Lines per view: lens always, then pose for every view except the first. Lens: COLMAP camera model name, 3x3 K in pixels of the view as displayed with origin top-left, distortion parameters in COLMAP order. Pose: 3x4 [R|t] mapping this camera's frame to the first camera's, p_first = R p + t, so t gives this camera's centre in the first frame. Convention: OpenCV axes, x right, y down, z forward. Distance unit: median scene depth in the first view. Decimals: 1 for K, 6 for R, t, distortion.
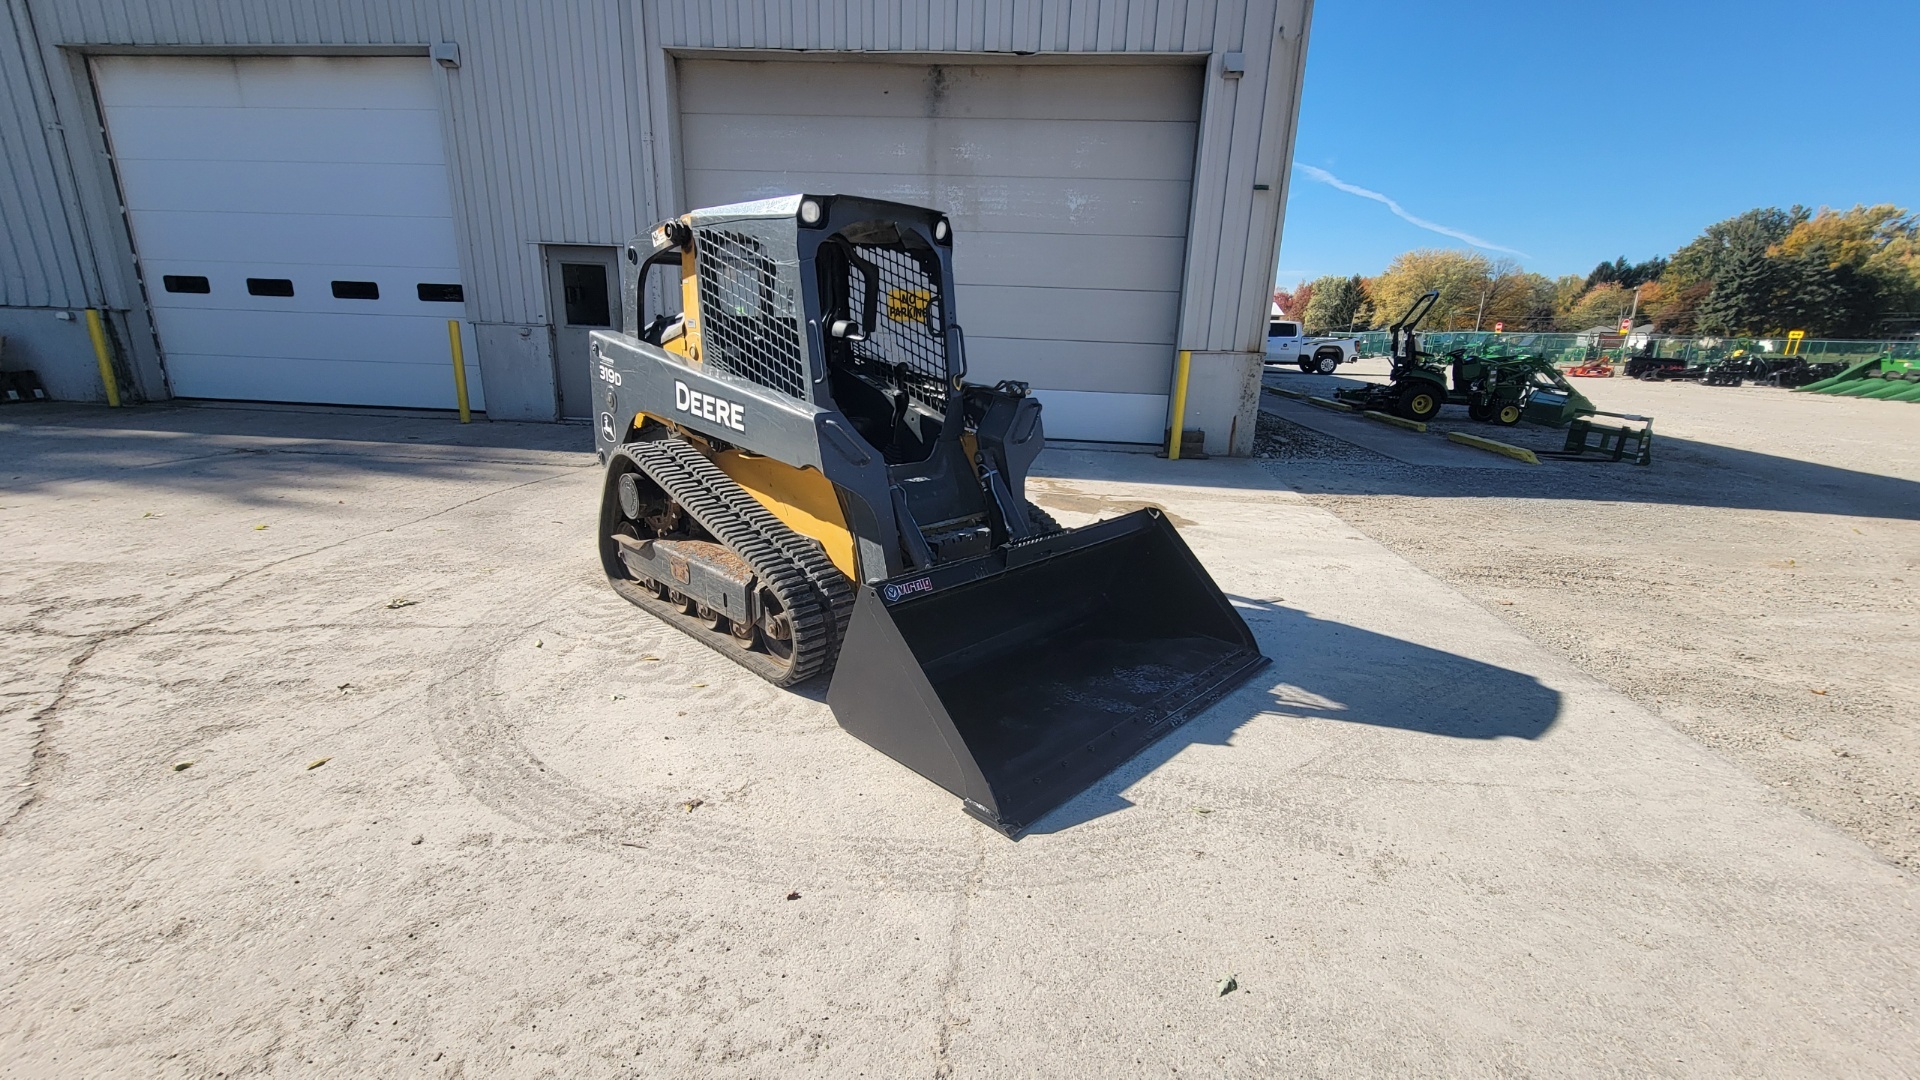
lens RADIAL K [[768.7, 0, 956.5], [0, 768.7, 543.8], [0, 0, 1]] dist [-0.006341, 0.000005]
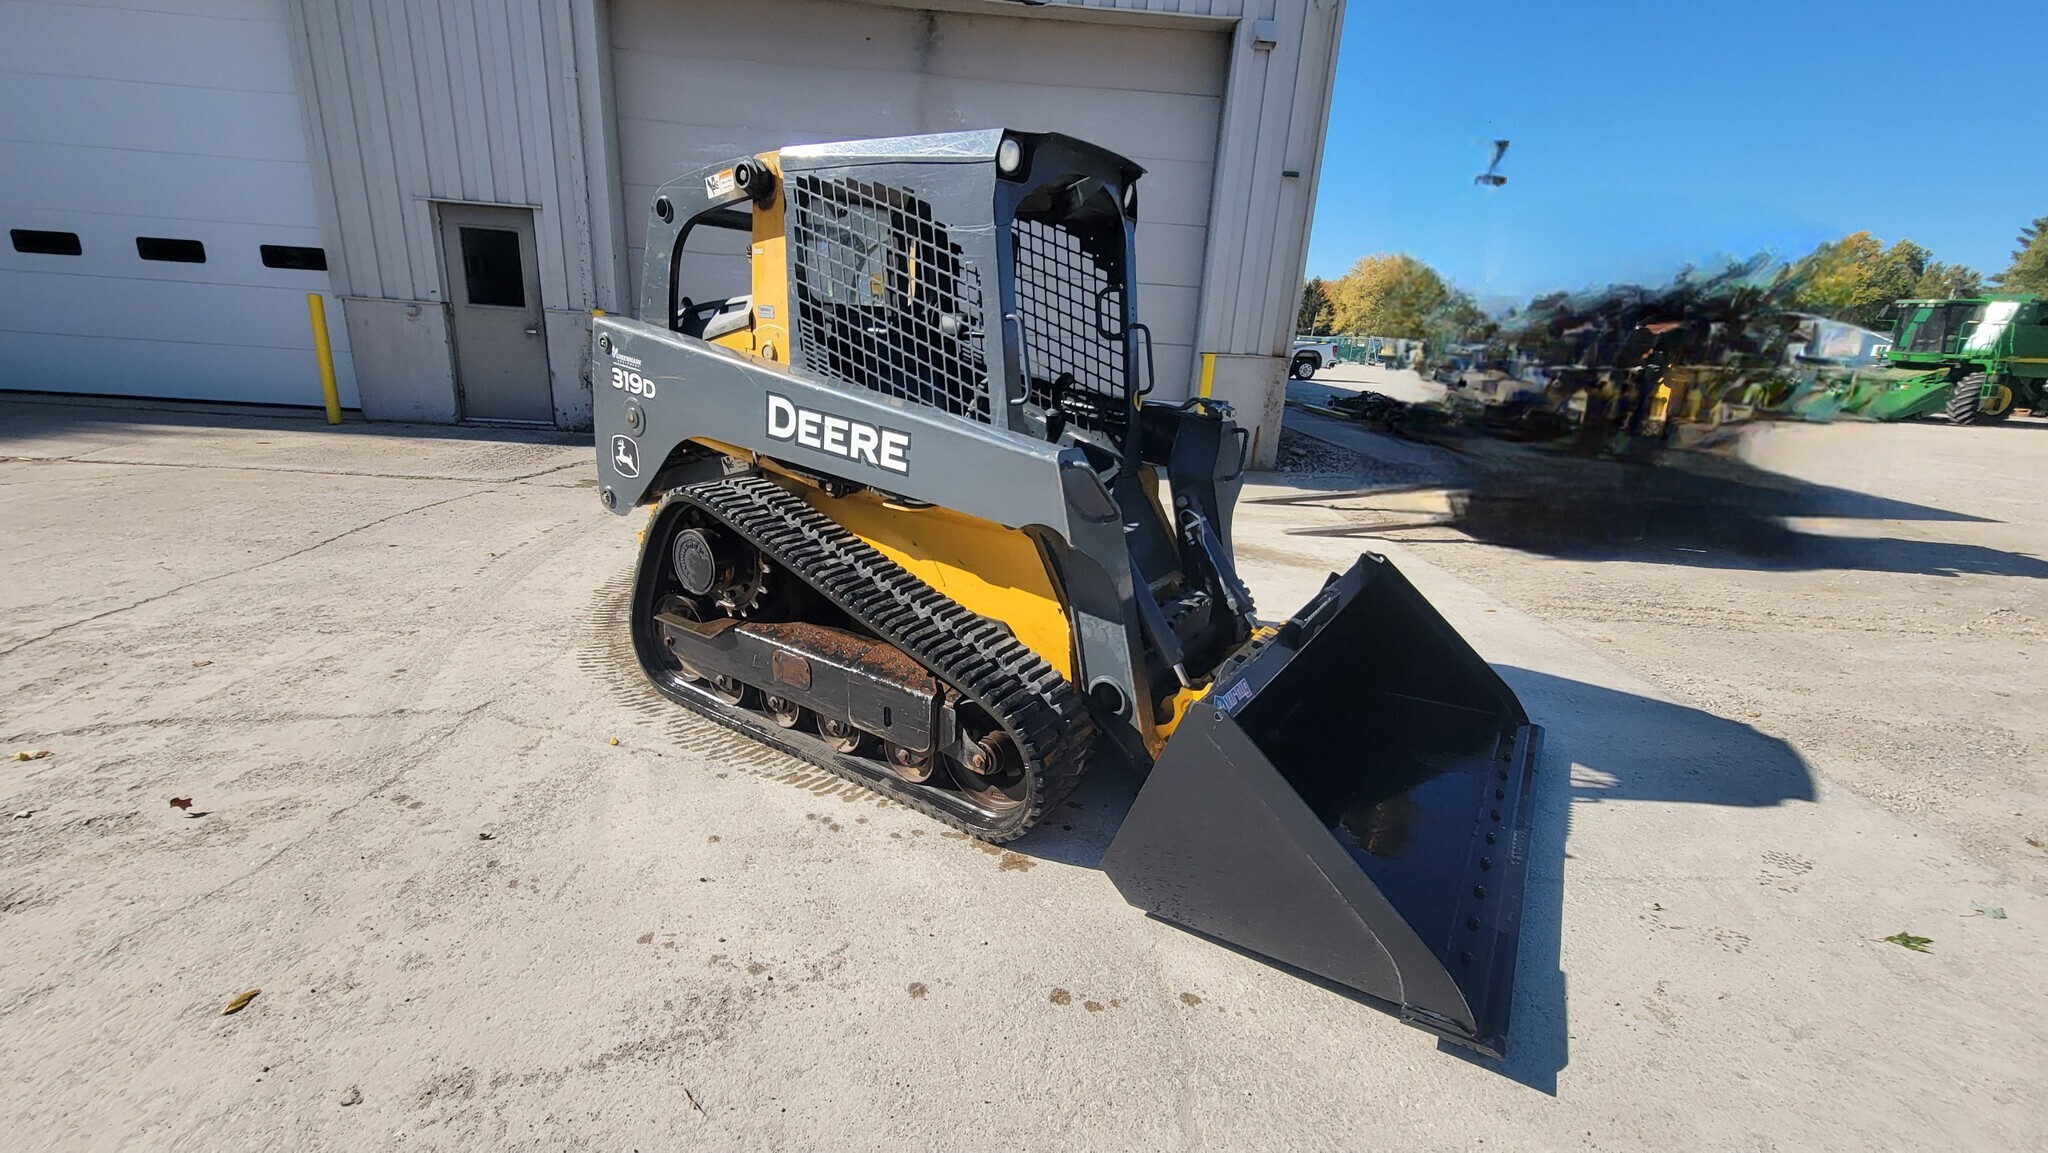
lens RADIAL K [[825.9, 0, 1025.4], [0, 825.9, 574.5], [0, 0, 1]] dist [0.000634, -0.000109]
pose [[0.981181, -0.031081, 0.190574, -0.277951], [0.026682, 0.999316, 0.025608, -0.061514], [-0.191239, -0.020041, 0.981339, 0.216155]]
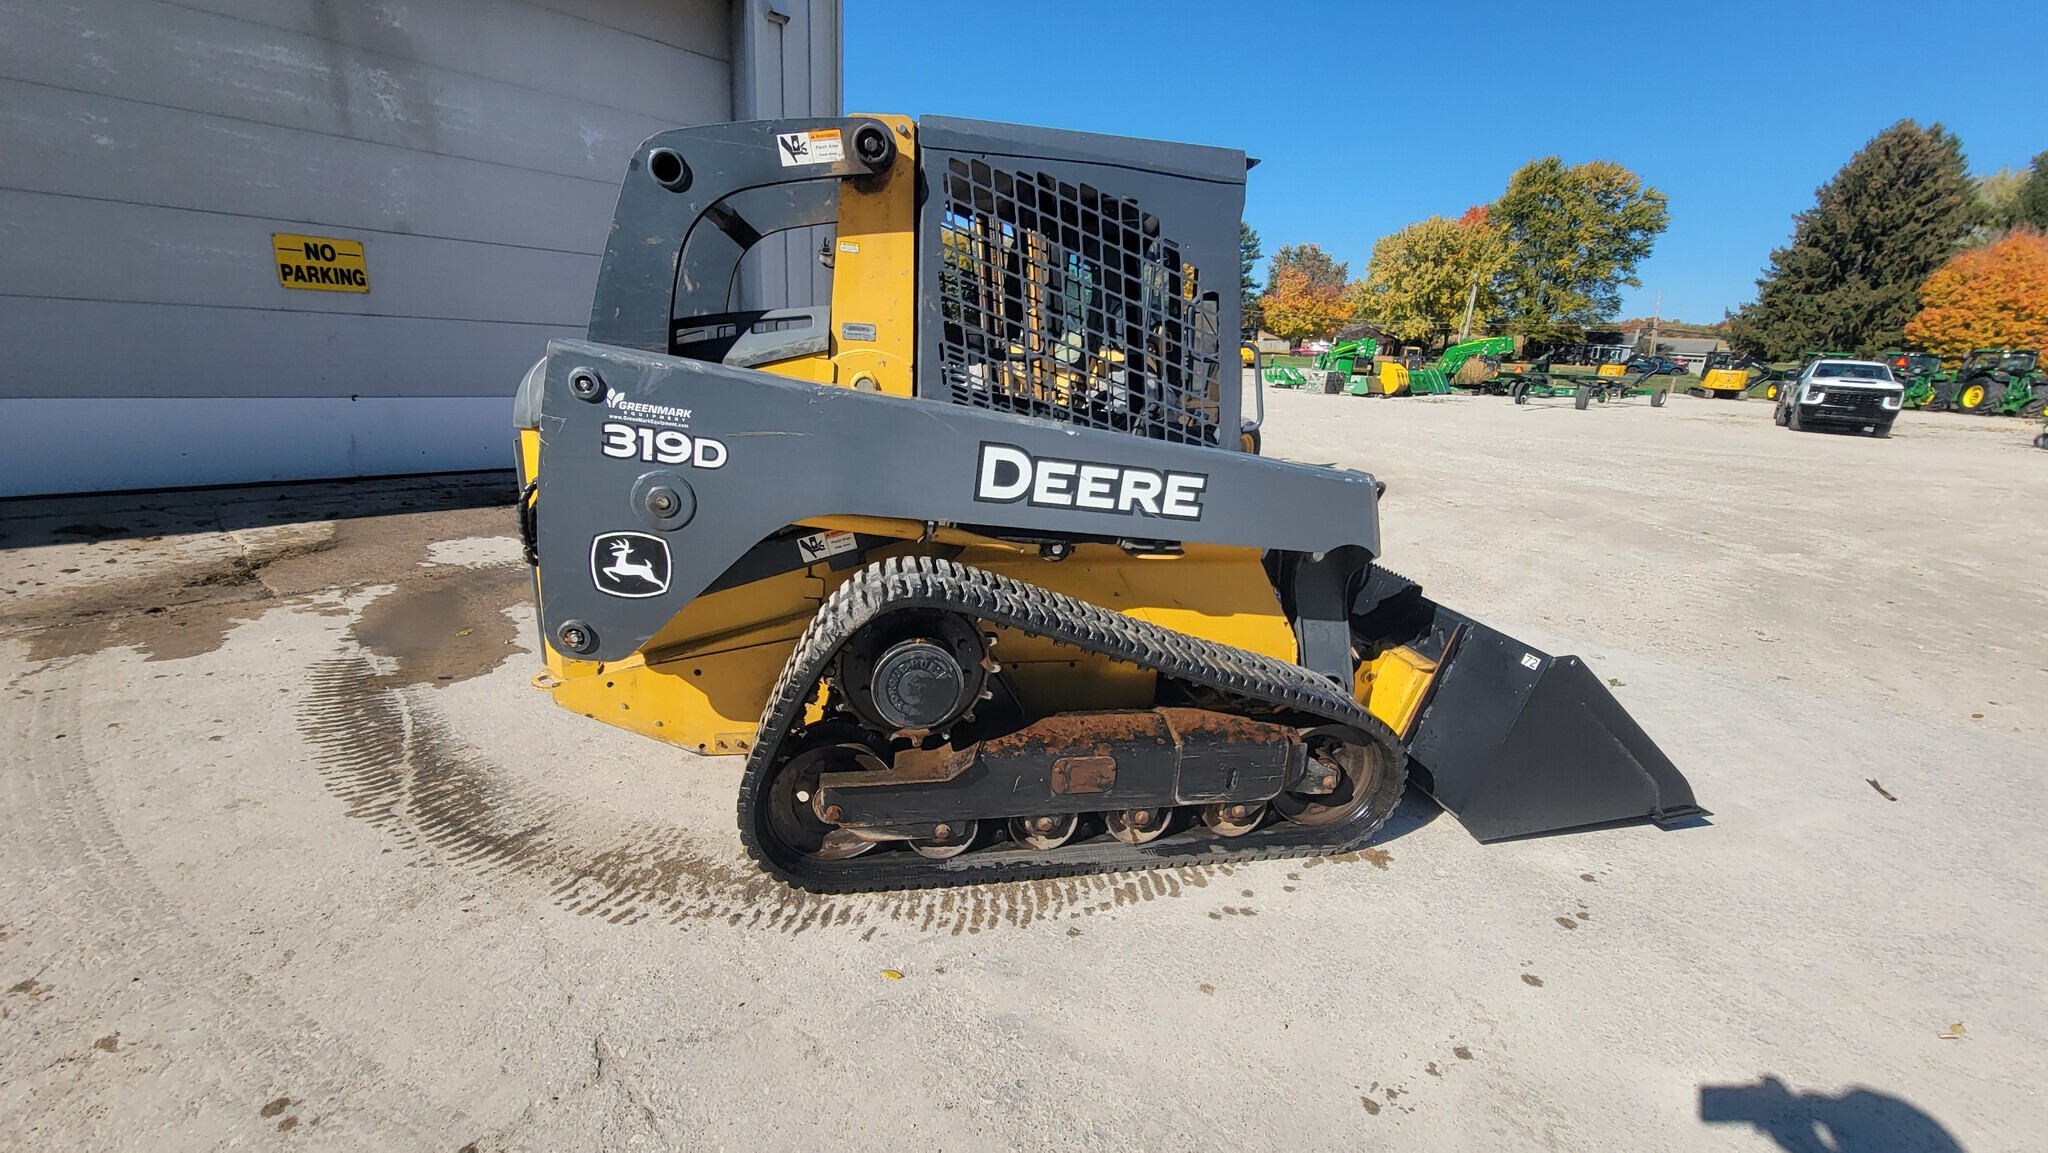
lens RADIAL K [[838.3, 0, 1024.1], [0, 838.3, 582.9], [0, 0, 1]] dist [-0.003234, -0.000730]
pose [[0.568459, -0.224894, 0.791377, -0.807952], [0.188456, 0.971931, 0.140833, -0.191328], [-0.800836, 0.069081, 0.594886, 0.621830]]
